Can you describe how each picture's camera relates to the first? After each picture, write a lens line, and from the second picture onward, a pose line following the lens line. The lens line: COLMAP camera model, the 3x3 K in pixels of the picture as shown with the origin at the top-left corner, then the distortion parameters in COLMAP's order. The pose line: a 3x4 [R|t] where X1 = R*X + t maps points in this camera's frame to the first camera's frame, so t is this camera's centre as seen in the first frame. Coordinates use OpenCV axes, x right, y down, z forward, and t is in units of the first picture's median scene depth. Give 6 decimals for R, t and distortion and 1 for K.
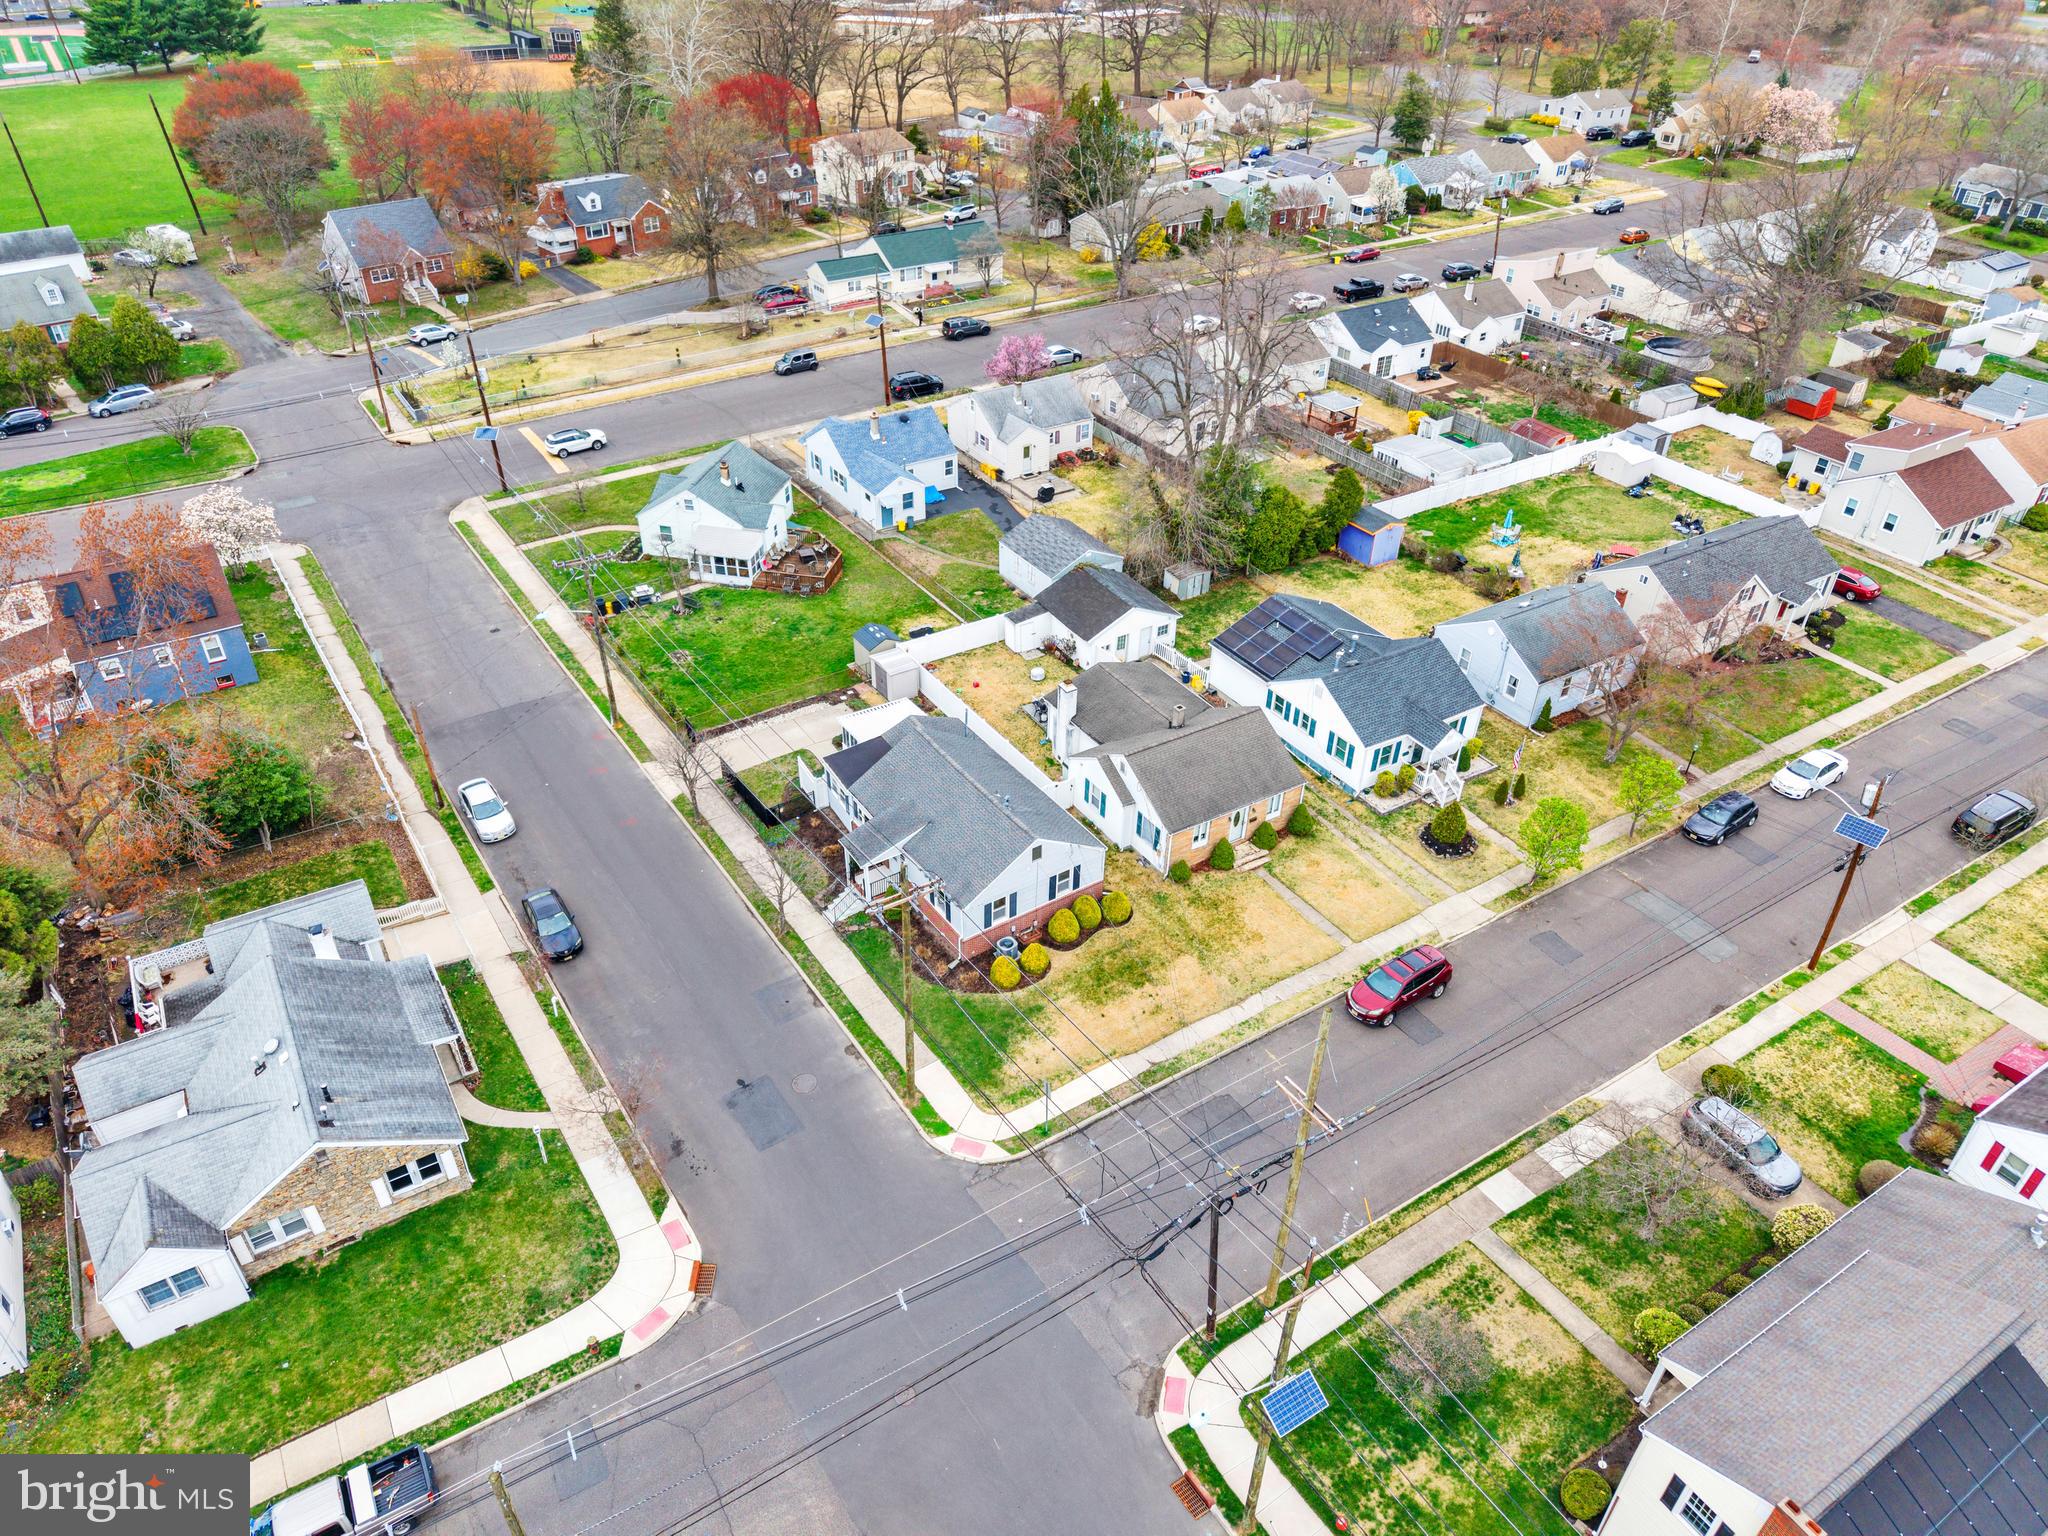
lens RADIAL K [[1377.8, 0, 1017.4], [0, 1377.8, 773.1], [0, 0, 1]] dist [0.014705, -0.015275]
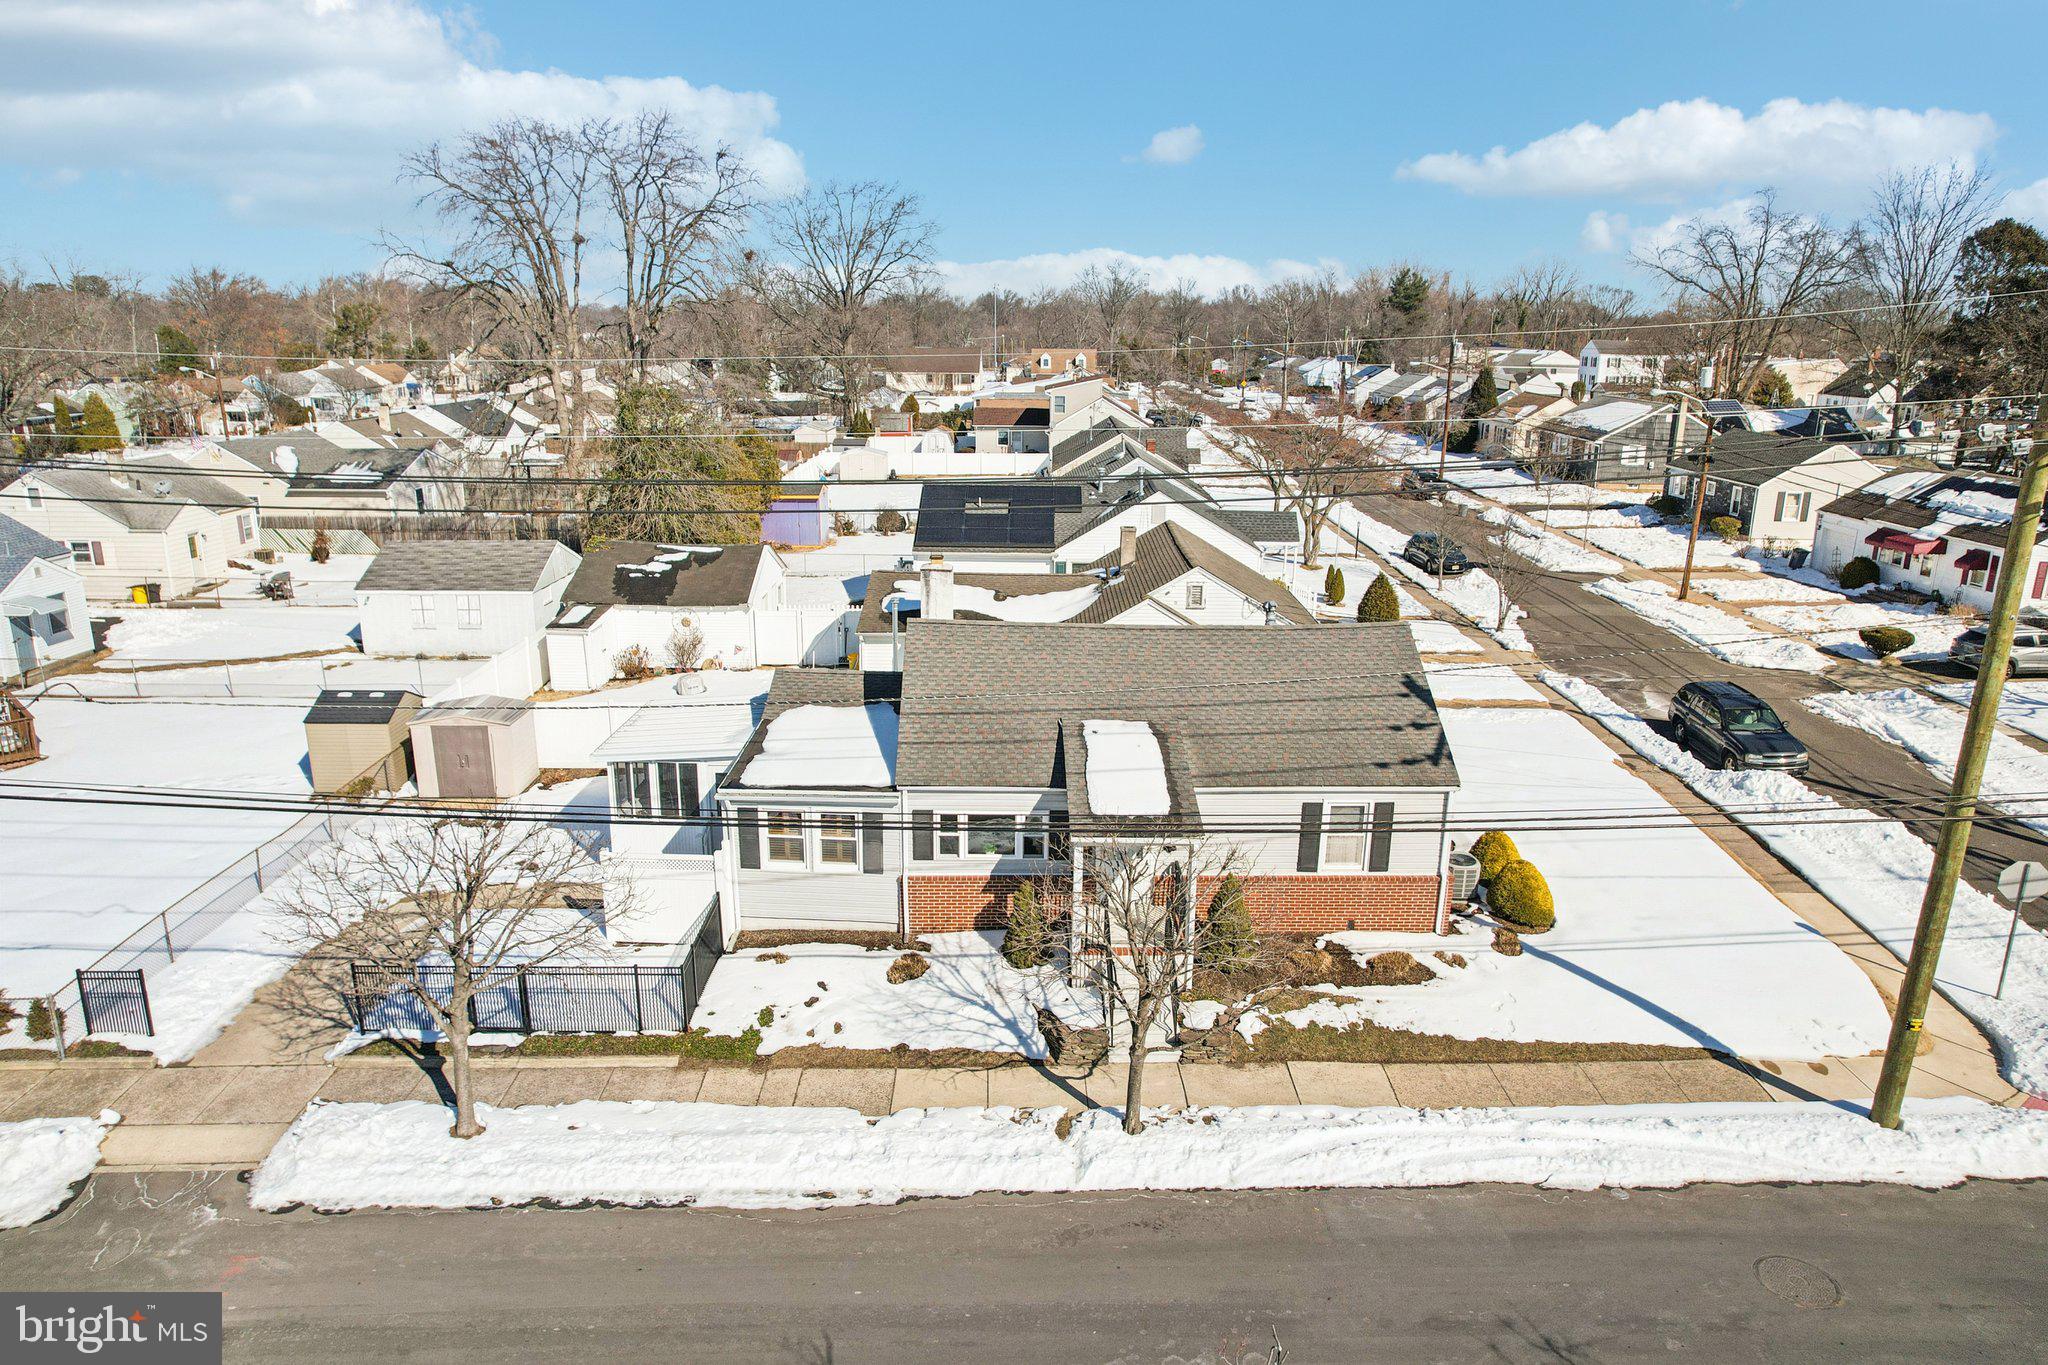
lens RADIAL K [[1316.9, 0, 1022.9], [0, 1316.9, 674.7], [0, 0, 1]] dist [-0.063537, 0.040238]
pose [[0.538522, -0.227351, 0.811360, -0.353021], [0.485699, 0.870601, -0.078422, 0.027524], [-0.688542, 0.436309, 0.579262, 0.675470]]
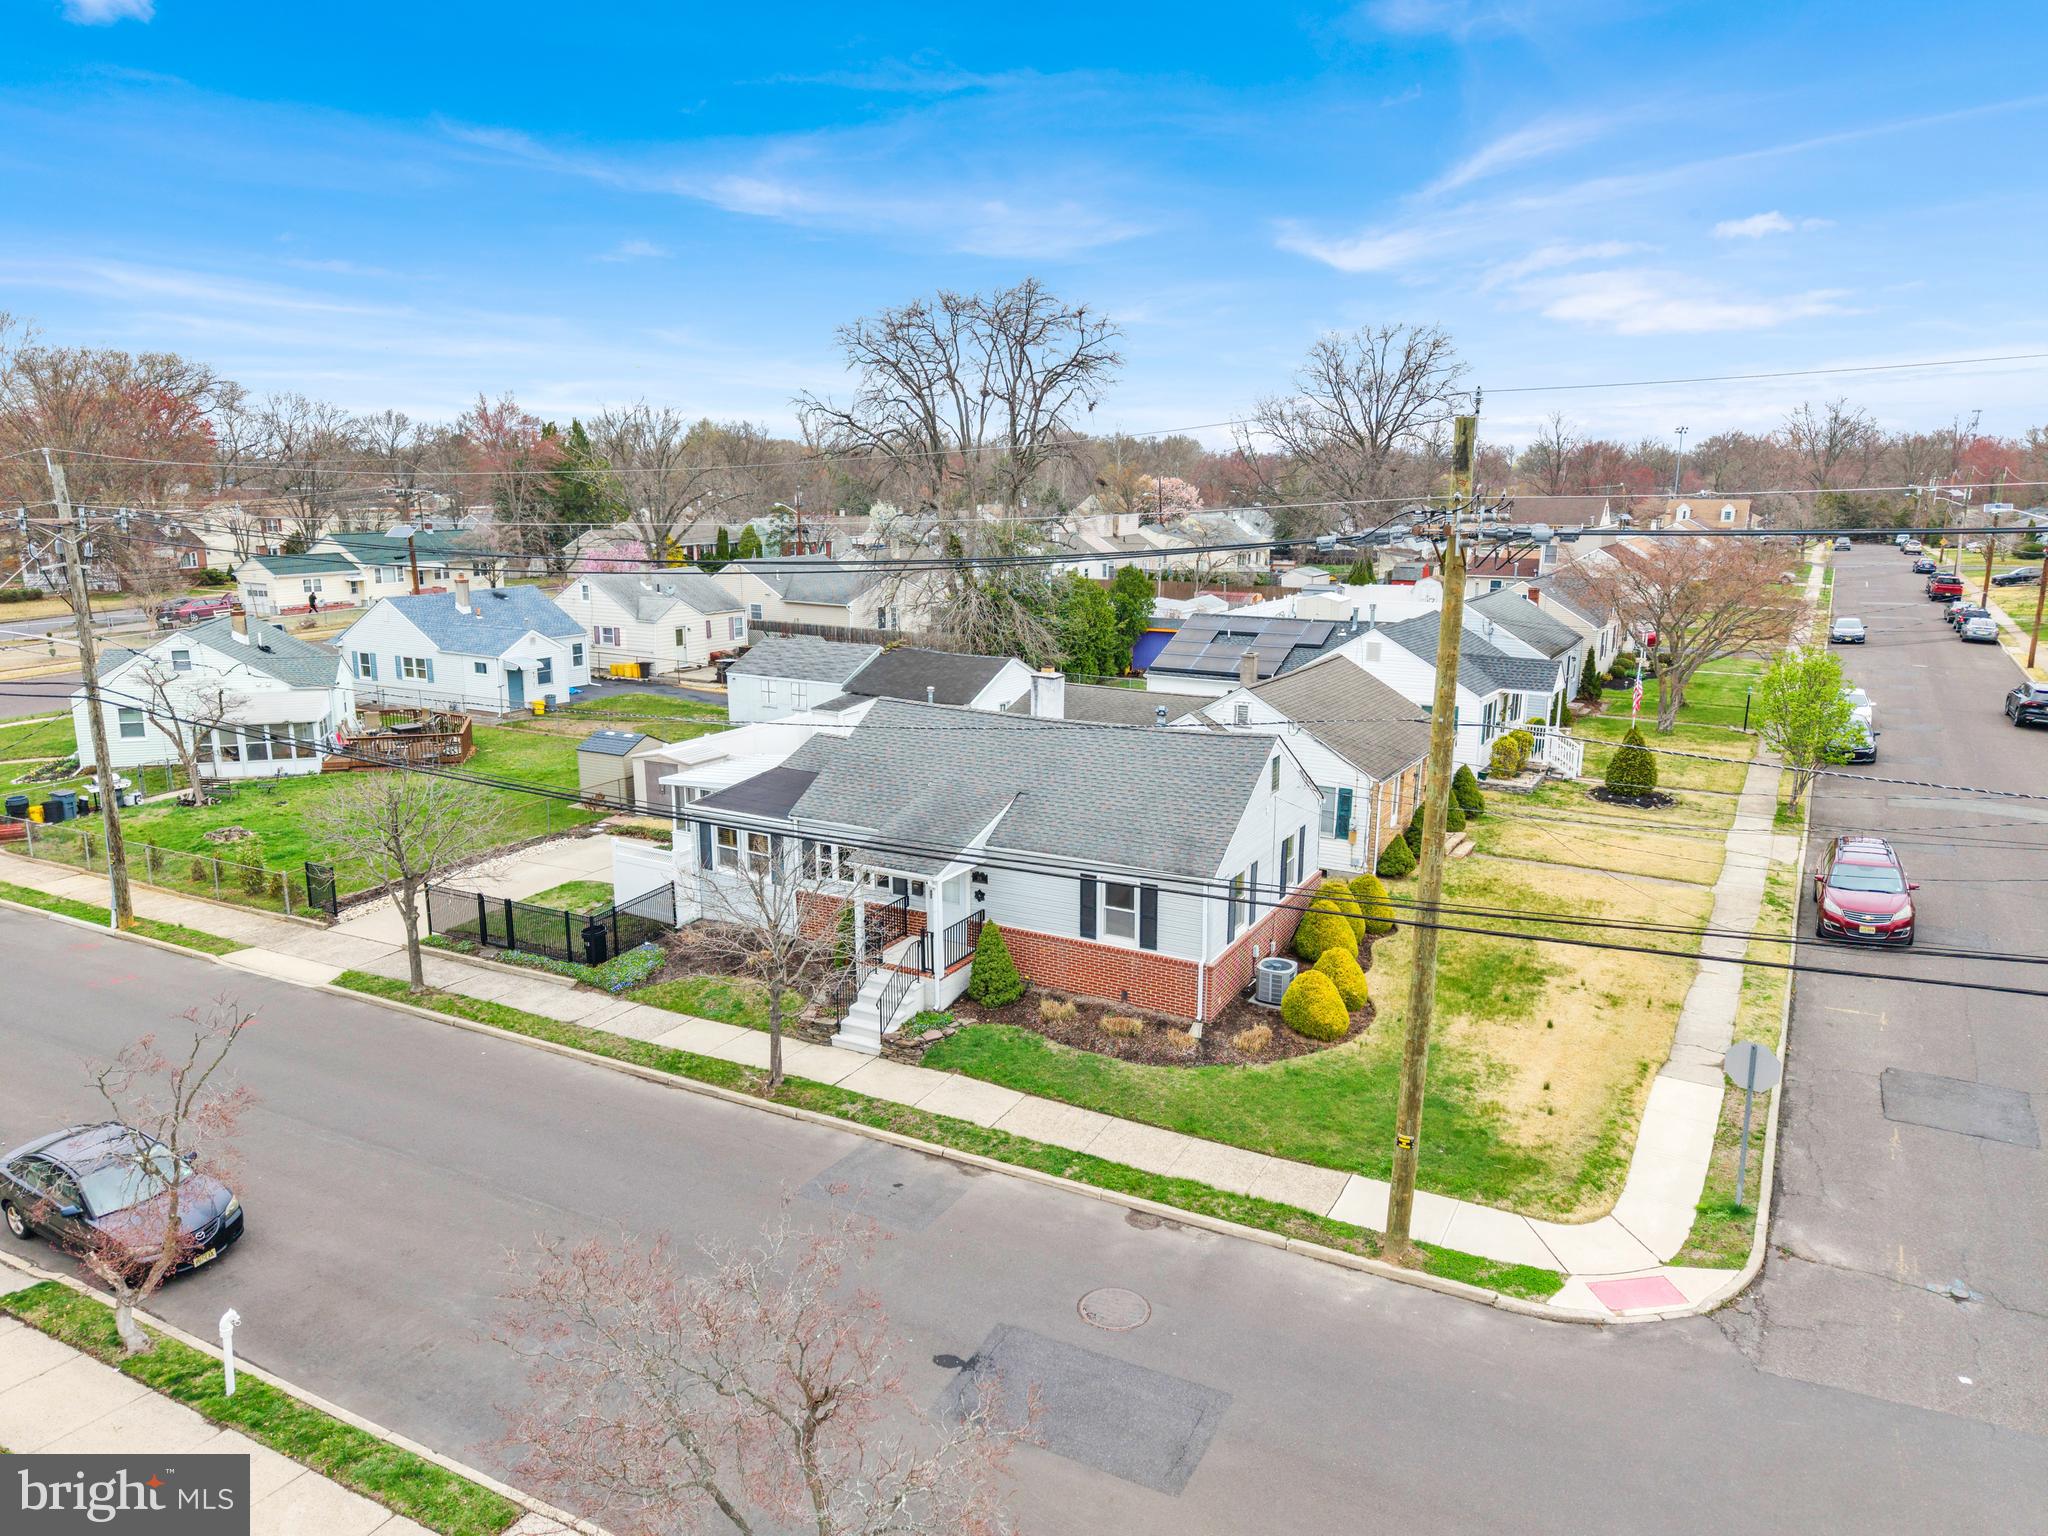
lens RADIAL K [[1377.8, 0, 1021.7], [0, 1377.8, 760.6], [0, 0, 1]] dist [0.014705, -0.015275]
pose [[0.882657, -0.106589, 0.457772, -0.242764], [0.278371, 0.903307, -0.326415, 0.157297], [-0.378717, 0.415543, 0.826981, 0.504514]]
